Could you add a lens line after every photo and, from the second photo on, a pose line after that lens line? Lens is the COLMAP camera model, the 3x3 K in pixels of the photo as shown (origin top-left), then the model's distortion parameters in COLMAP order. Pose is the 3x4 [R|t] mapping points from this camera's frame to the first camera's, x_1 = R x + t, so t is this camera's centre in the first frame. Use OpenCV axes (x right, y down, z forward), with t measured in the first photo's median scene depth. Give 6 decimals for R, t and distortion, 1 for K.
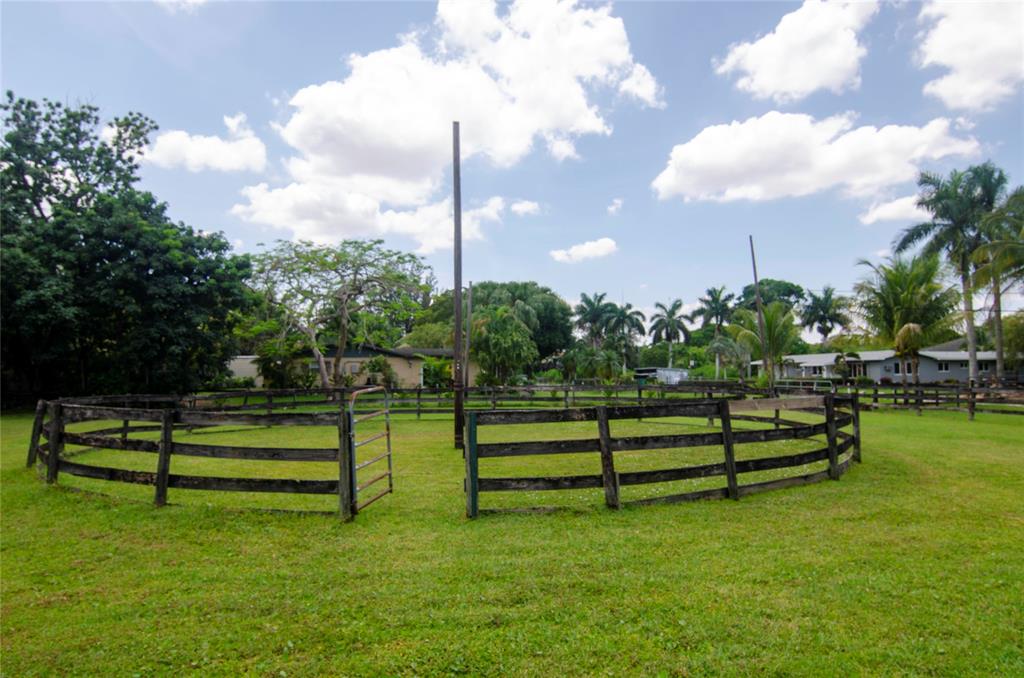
lens RADIAL K [[713.9, 0, 512.7], [0, 713.9, 341.3], [0, 0, 1]] dist [0.054613, -0.001943]
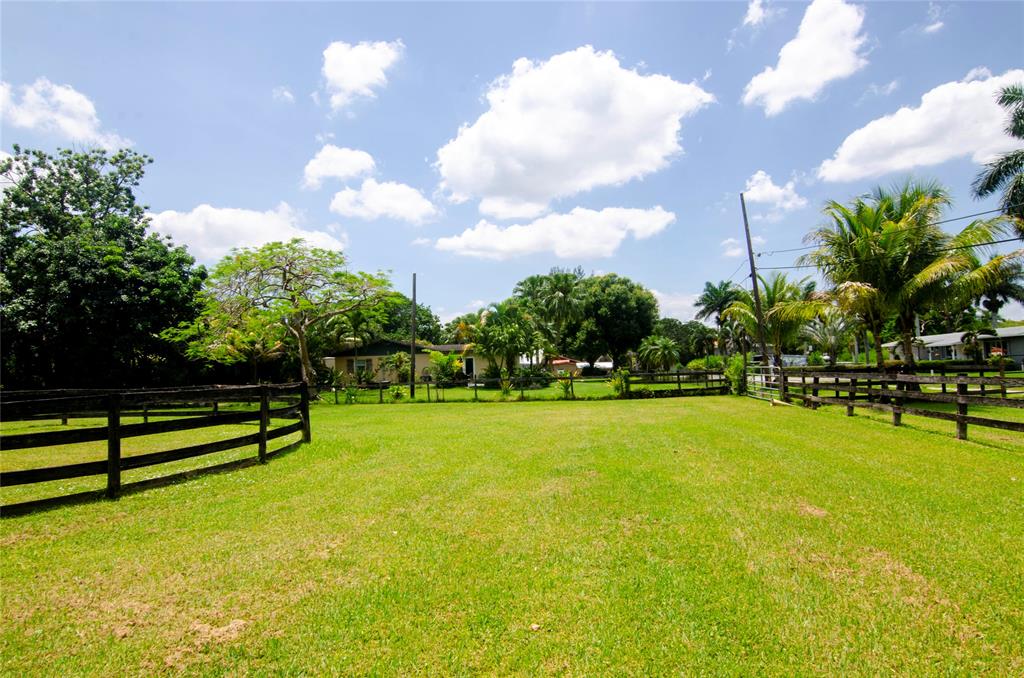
lens RADIAL K [[610.3, 0, 502.0], [0, 610.3, 339.0], [0, 0, 1]] dist [0.027233, -0.022929]
pose [[0.938394, -0.041700, -0.343042, 0.193755], [0.042123, 0.999093, -0.006220, 0.008893], [0.342990, -0.008613, 0.939300, 0.147460]]
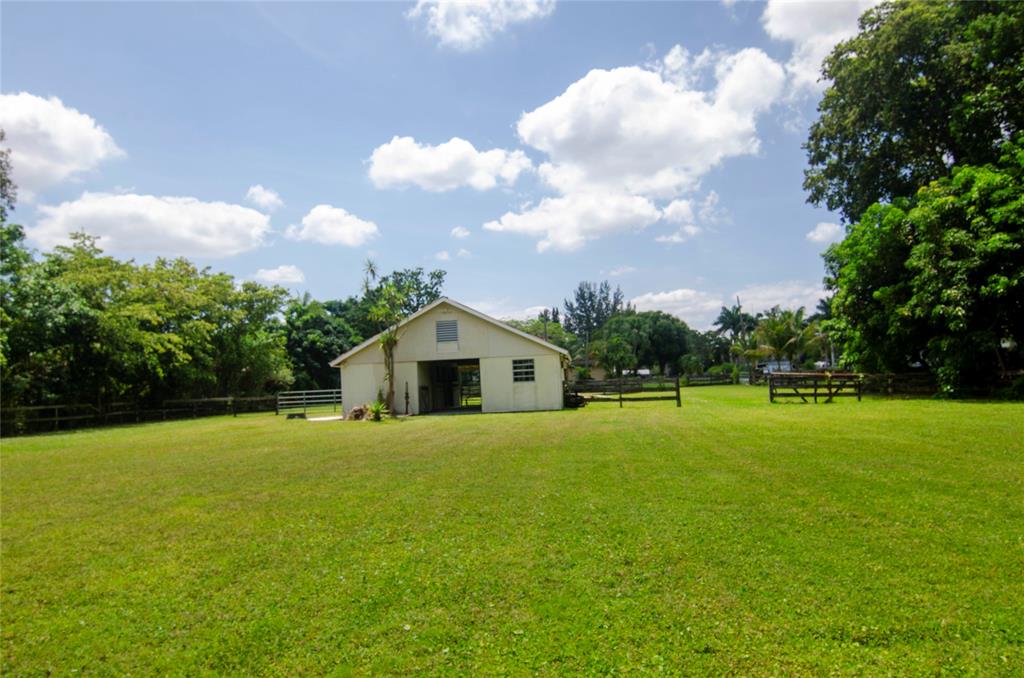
lens RADIAL K [[742.8, 0, 509.2], [0, 742.8, 338.7], [0, 0, 1]] dist [0.045968, 0.000252]
pose [[0.952041, -0.051366, -0.301630, 0.216867], [0.051979, 0.998630, -0.005999, -0.035034], [0.301524, -0.009968, 0.953406, -0.639941]]
